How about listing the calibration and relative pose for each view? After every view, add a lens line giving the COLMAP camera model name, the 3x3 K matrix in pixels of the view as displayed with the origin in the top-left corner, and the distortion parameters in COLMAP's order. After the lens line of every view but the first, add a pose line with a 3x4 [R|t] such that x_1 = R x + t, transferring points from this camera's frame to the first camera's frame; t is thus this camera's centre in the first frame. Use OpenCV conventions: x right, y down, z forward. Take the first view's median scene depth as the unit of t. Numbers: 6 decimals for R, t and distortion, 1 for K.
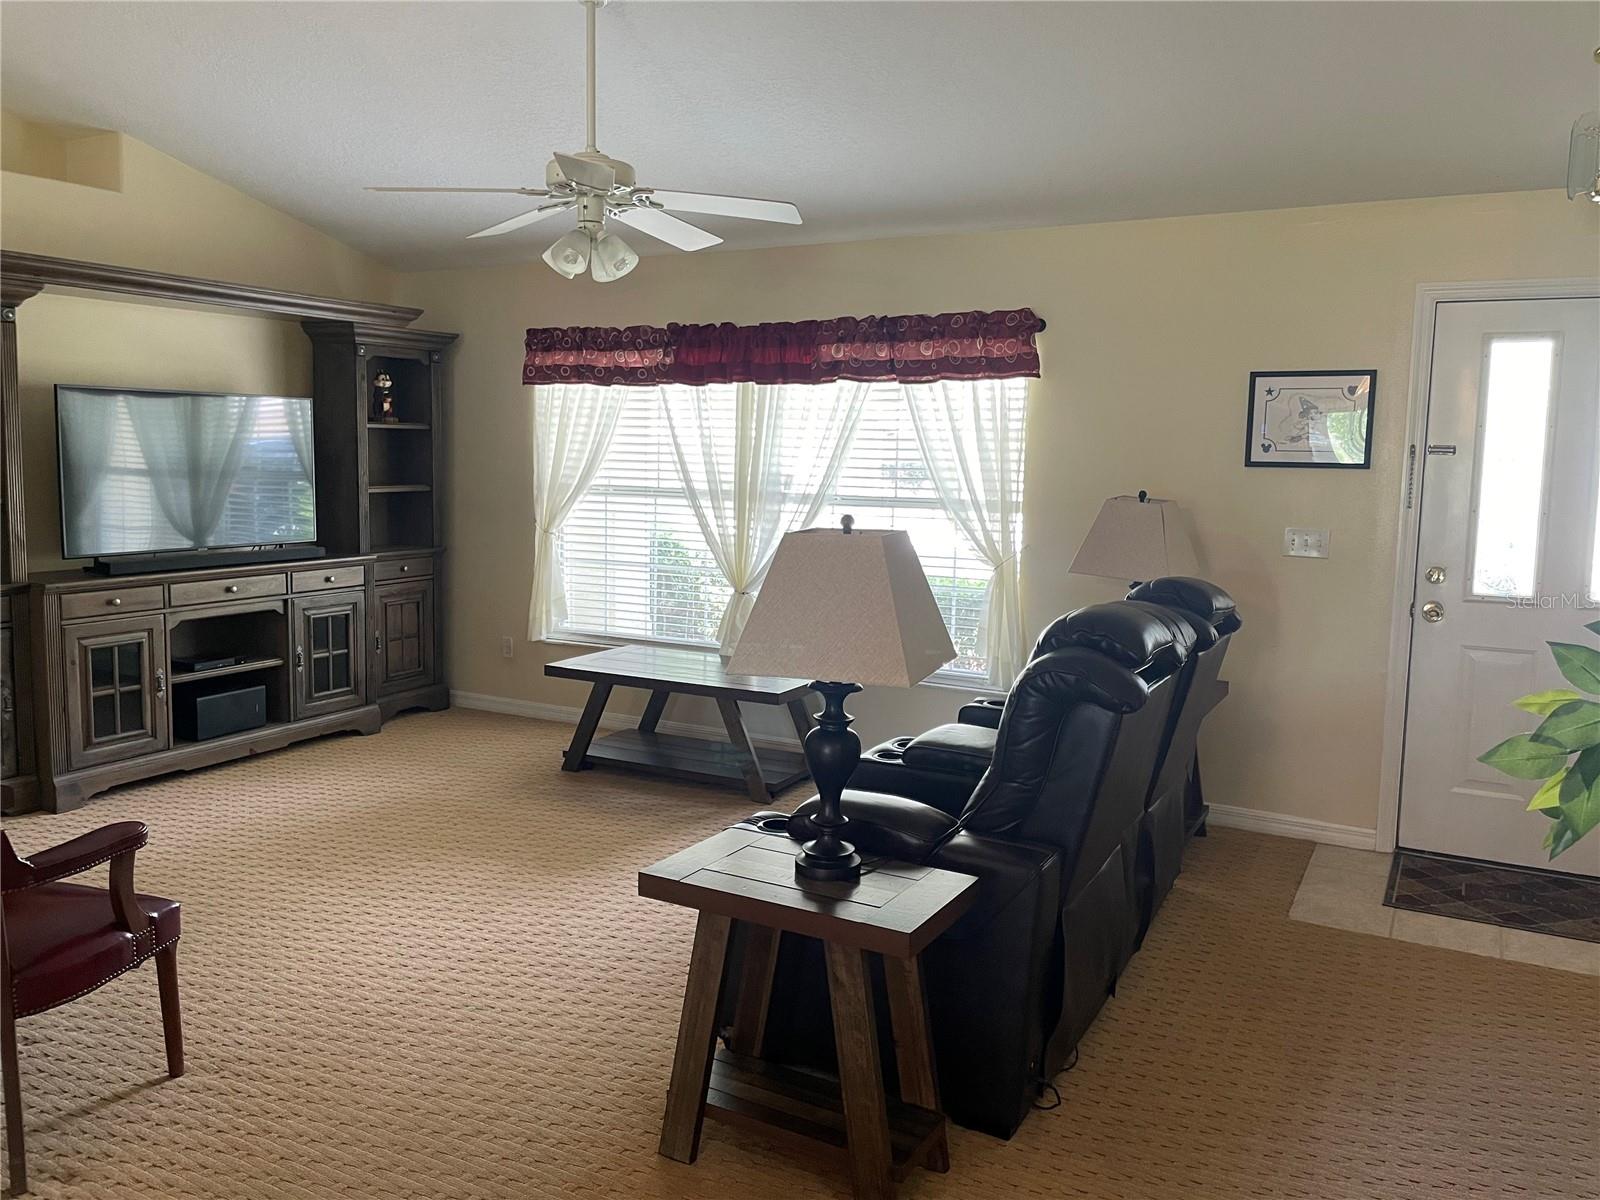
lens RADIAL K [[1207.6, 0, 793.1], [0, 1207.6, 575.9], [0, 0, 1]] dist [0.092732, -0.132245]
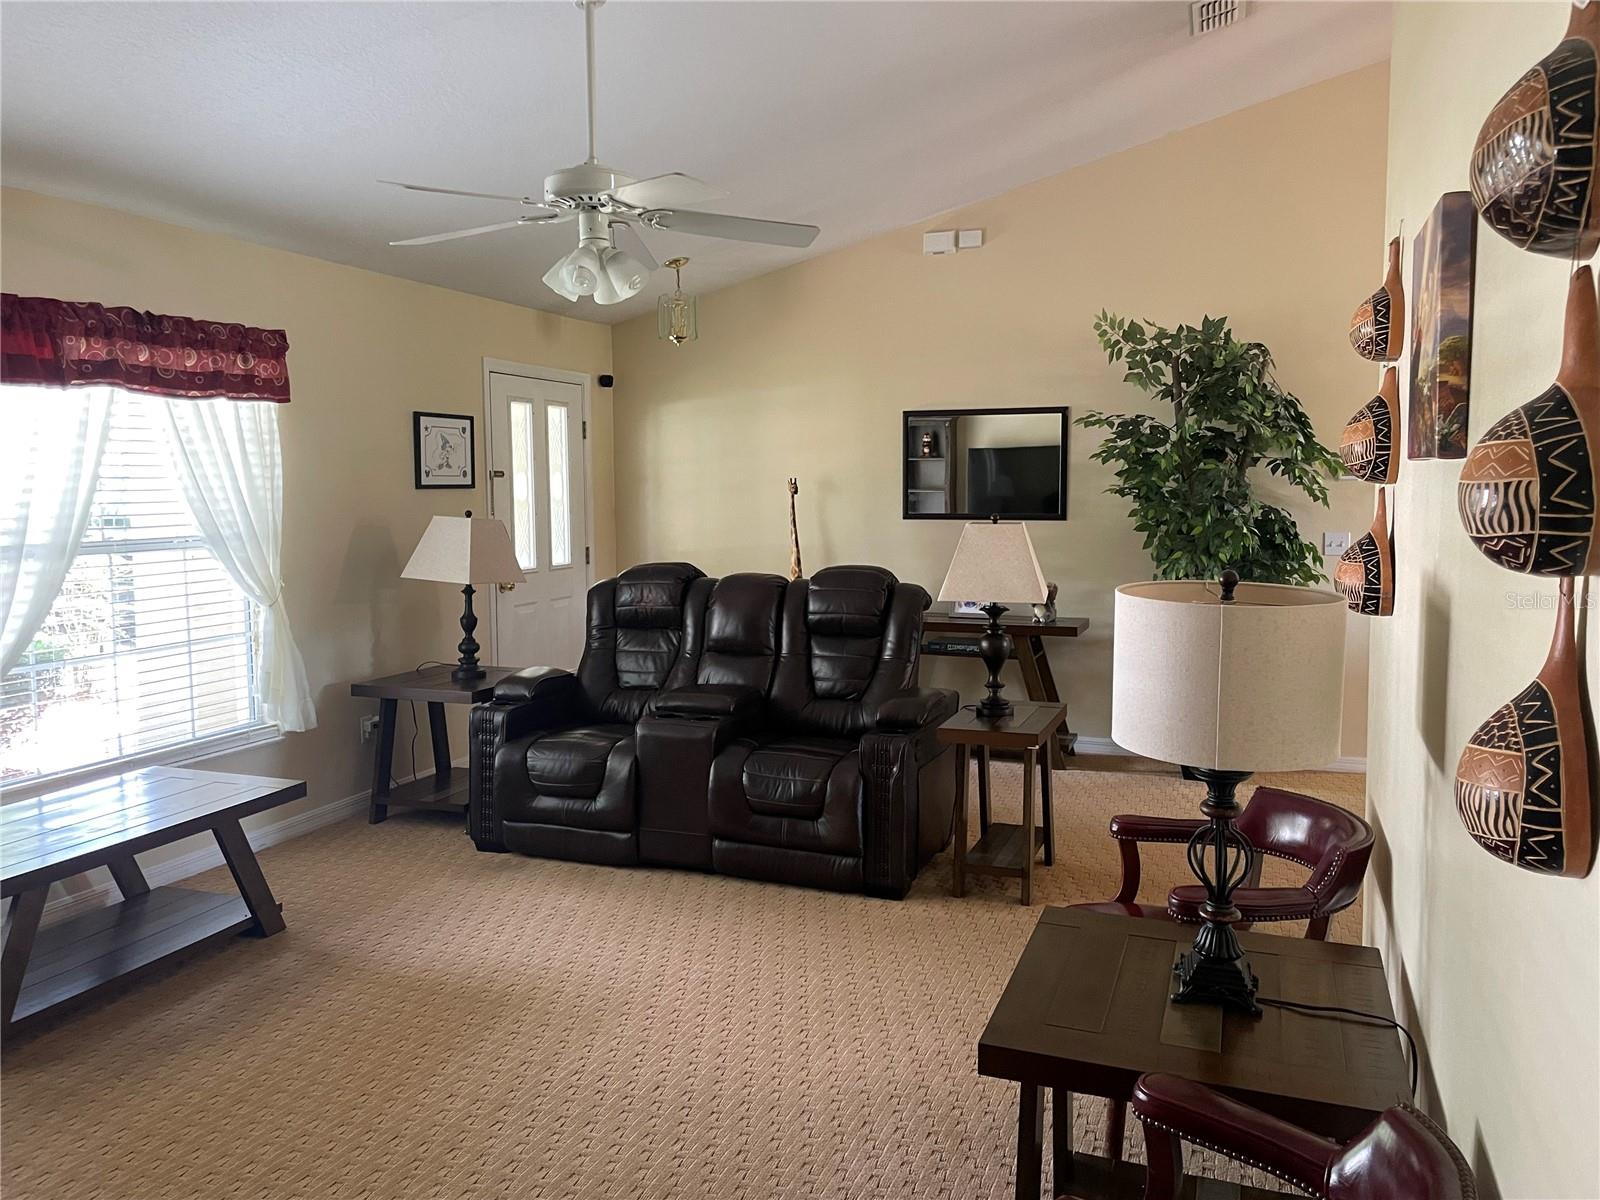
lens RADIAL K [[1207.6, 0, 793.1], [0, 1207.6, 575.9], [0, 0, 1]] dist [0.092732, -0.132245]
pose [[-0.134019, -0.093434, 0.986564, -0.778294], [0.108275, 0.988204, 0.108298, -0.083561], [-0.985046, 0.121334, -0.122321, 0.695831]]
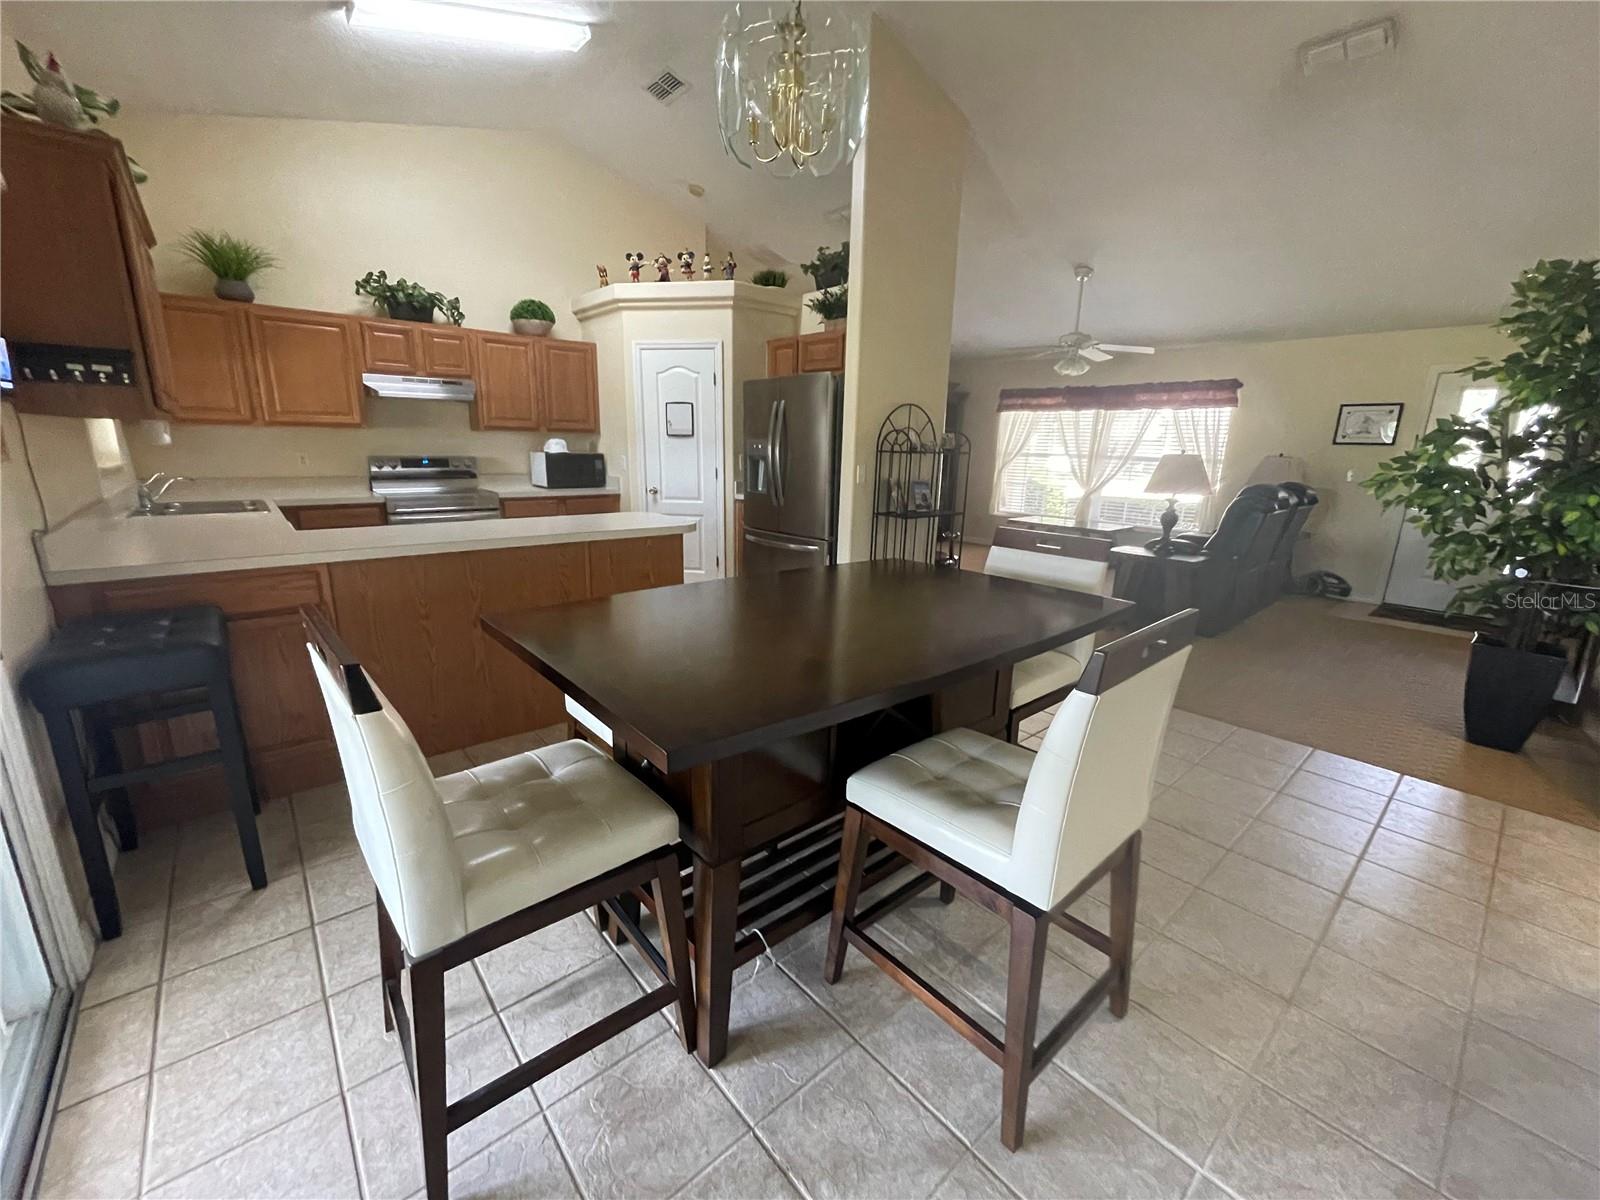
lens RADIAL K [[647.9, 0, 794.2], [0, 647.9, 599.7], [0, 0, 1]] dist [-0.003581, -0.000156]
pose [[0.938751, 0.086020, -0.333688, -0.157493], [-0.043414, 0.990150, 0.133111, 0.080464], [0.341852, -0.110472, 0.933238, -0.525815]]
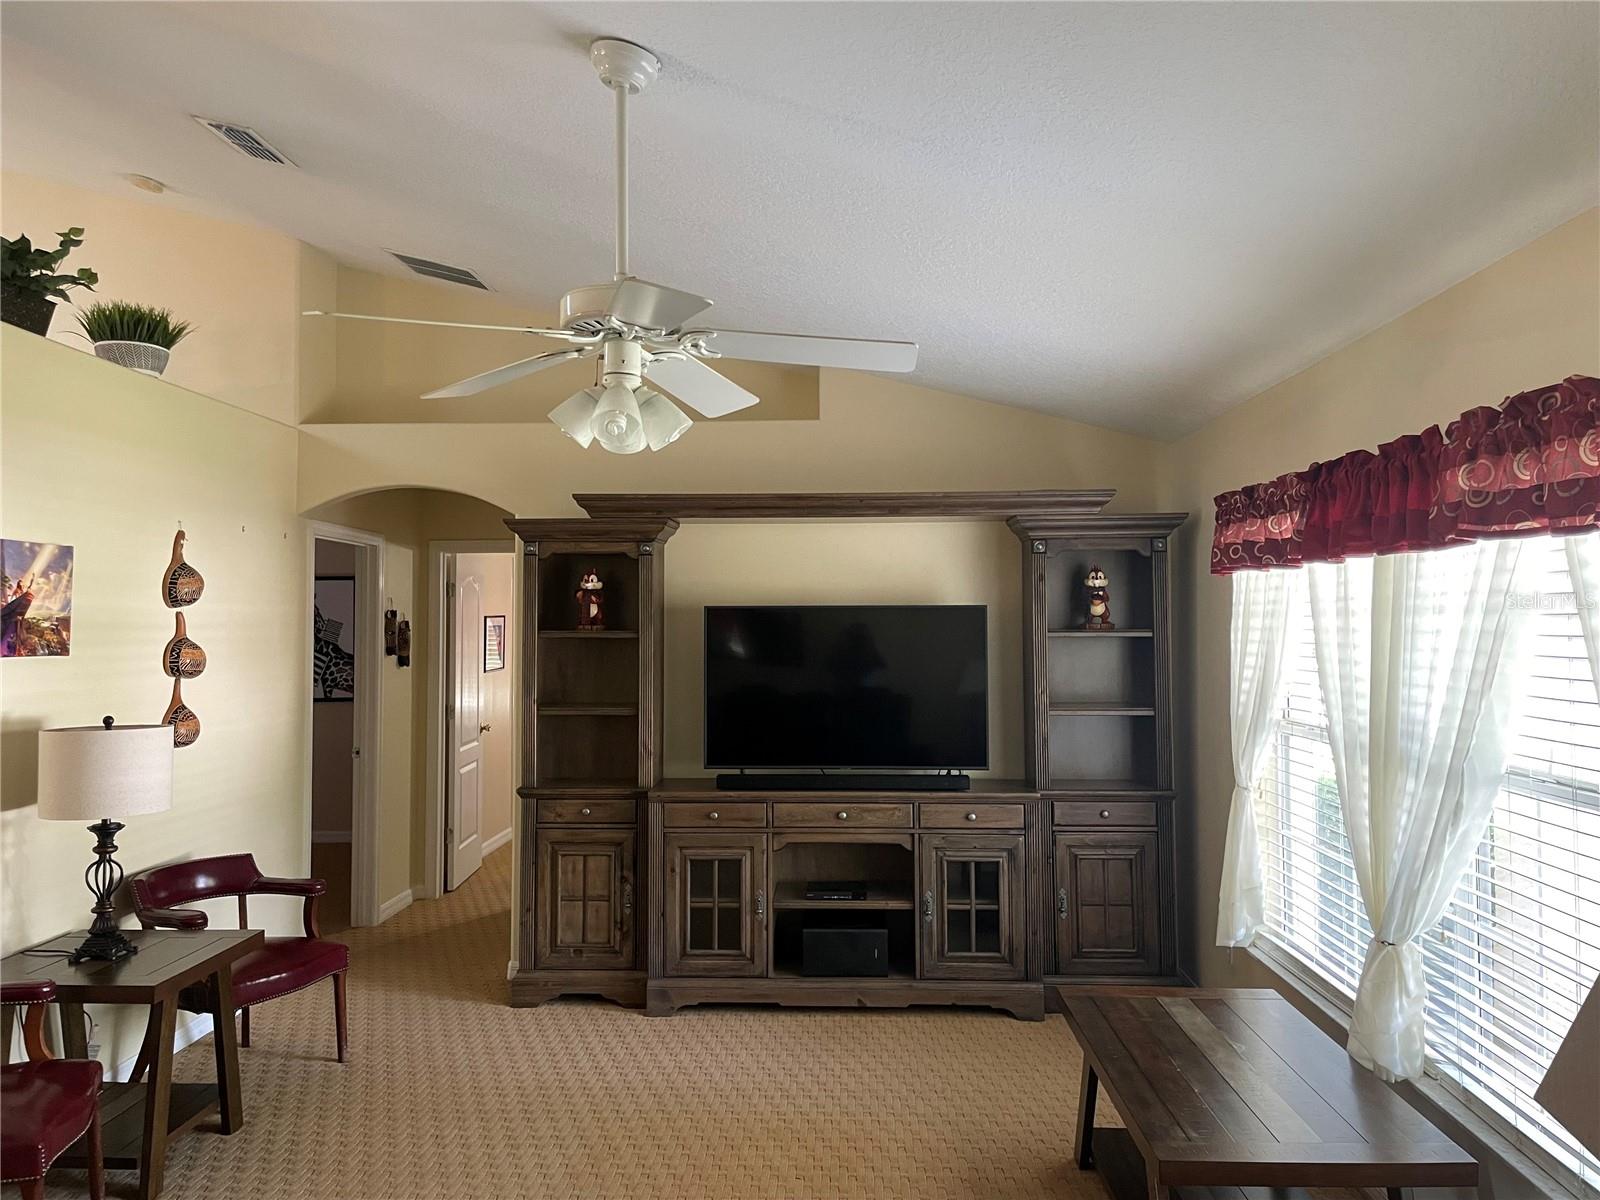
lens RADIAL K [[1207.6, 0, 793.1], [0, 1207.6, 575.9], [0, 0, 1]] dist [0.092732, -0.132245]
pose [[0.442805, -0.053681, -0.895009, 0.363911], [-0.082272, 0.991562, -0.100177, -0.075575], [0.892835, 0.117993, 0.434653, 0.552467]]
